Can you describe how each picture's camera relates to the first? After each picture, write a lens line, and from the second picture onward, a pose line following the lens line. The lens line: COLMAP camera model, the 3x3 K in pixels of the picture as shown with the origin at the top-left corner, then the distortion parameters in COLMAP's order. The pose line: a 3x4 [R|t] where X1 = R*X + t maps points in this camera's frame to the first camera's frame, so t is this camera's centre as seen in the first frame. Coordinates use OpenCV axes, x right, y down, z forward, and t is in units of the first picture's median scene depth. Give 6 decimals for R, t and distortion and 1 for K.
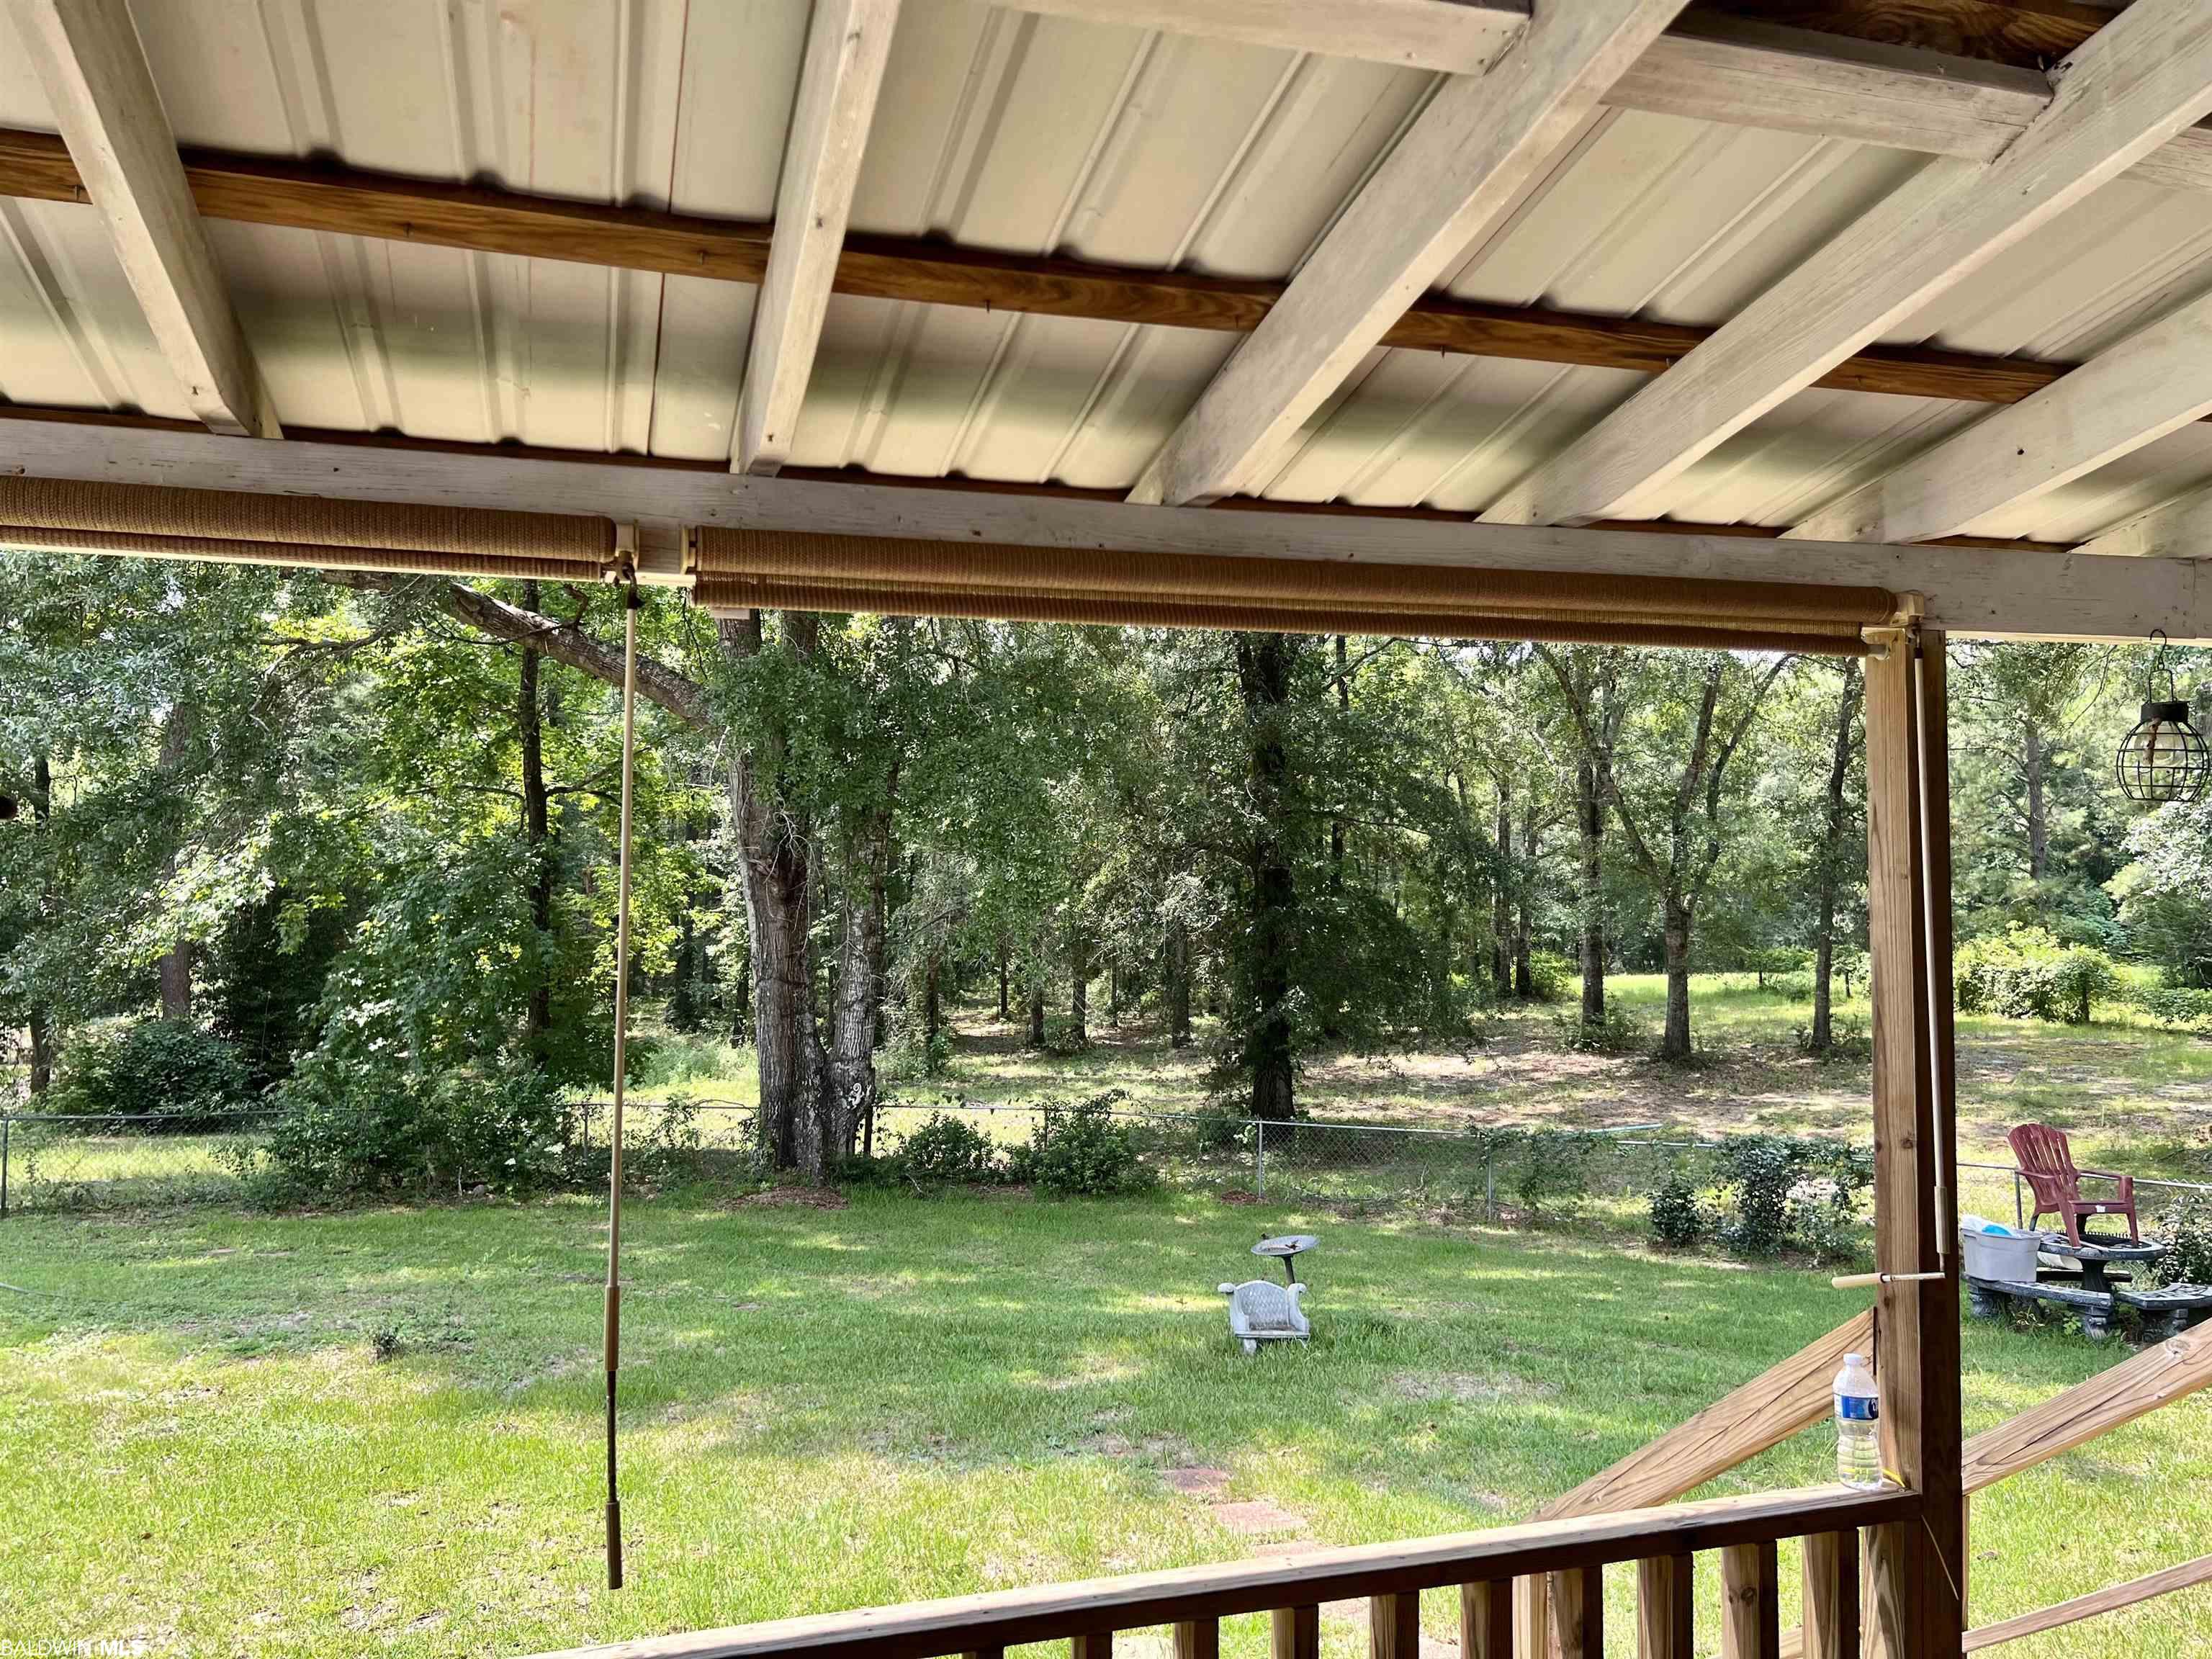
lens RADIAL K [[1671.7, 0, 1092.0], [0, 1671.7, 824.5], [0, 0, 1]] dist [0.036620, -0.043808]
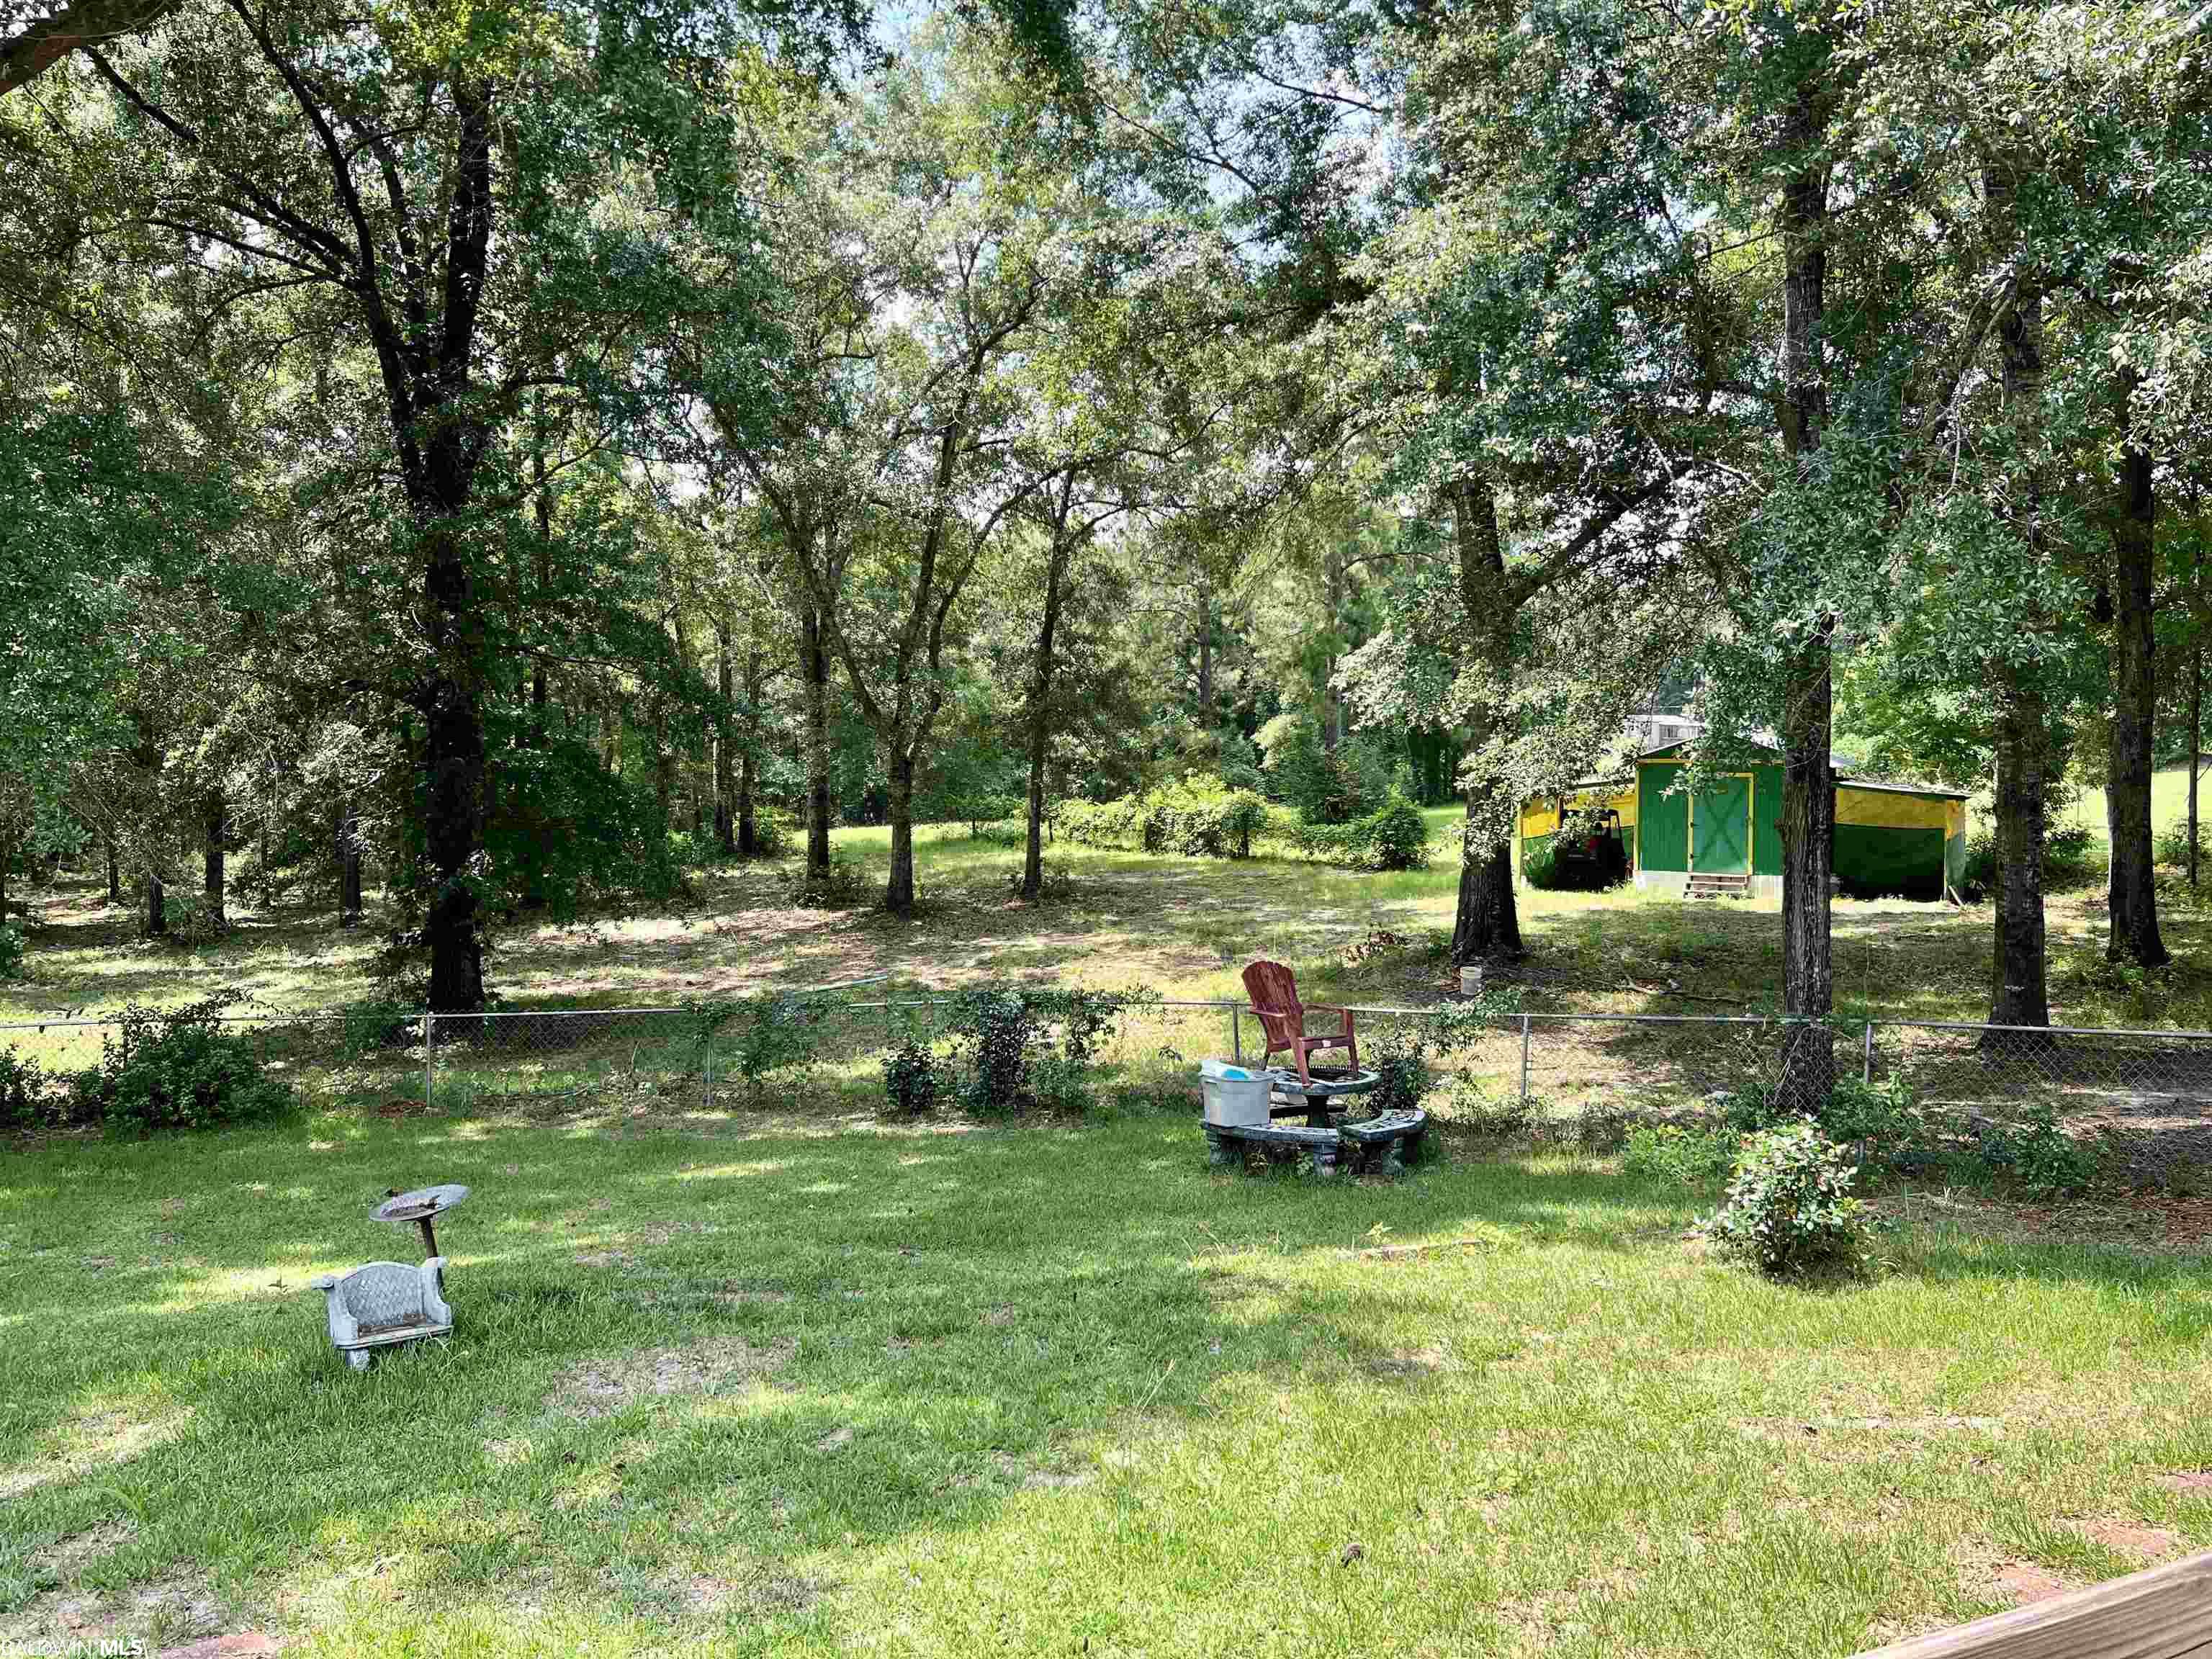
lens RADIAL K [[1671.7, 0, 1145.7], [0, 1671.7, 807.3], [0, 0, 1]] dist [0.036620, -0.043808]
pose [[0.884042, -0.022198, 0.466881, 0.016049], [-0.012663, 0.997368, 0.071398, 0.006951], [-0.467237, -0.069031, 0.881433, 0.063364]]
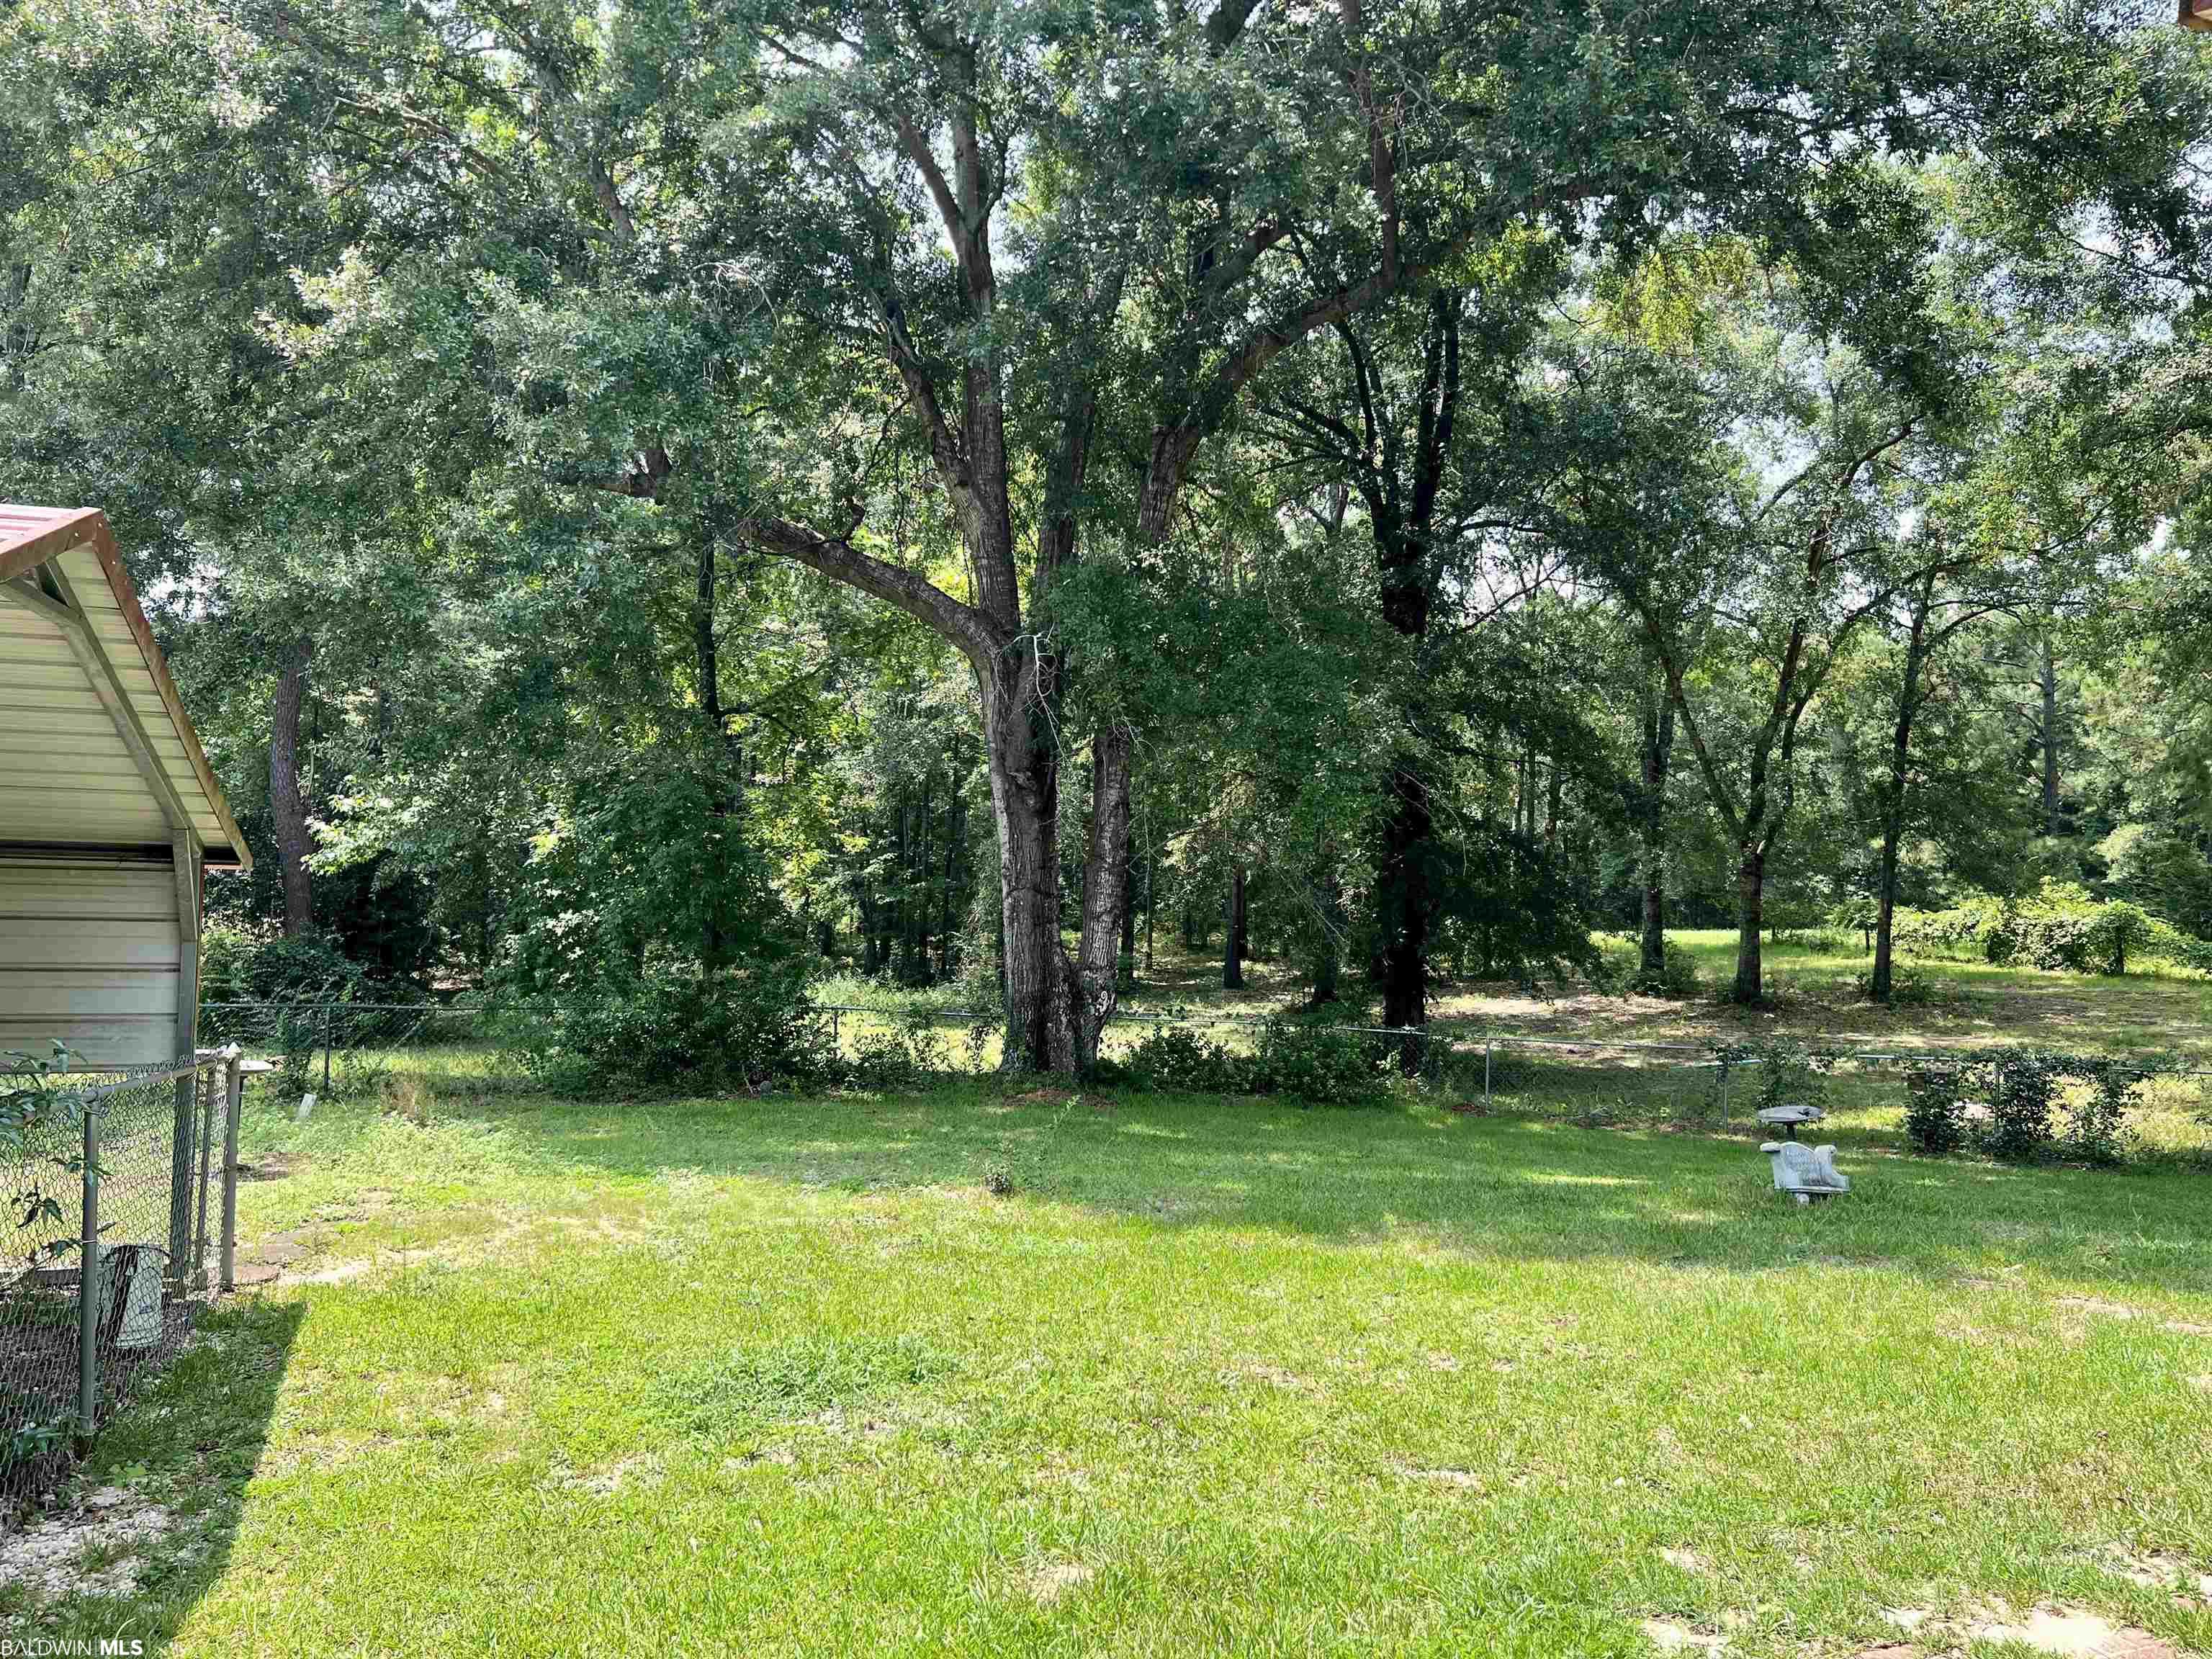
lens RADIAL K [[1671.7, 0, 1057.5], [0, 1671.7, 788.2], [0, 0, 1]] dist [0.036620, -0.043808]
pose [[0.999348, 0.018667, 0.030894, -0.108772], [-0.018763, 0.999820, 0.002844, 0.014566], [-0.030836, -0.003422, 0.999519, -0.013798]]
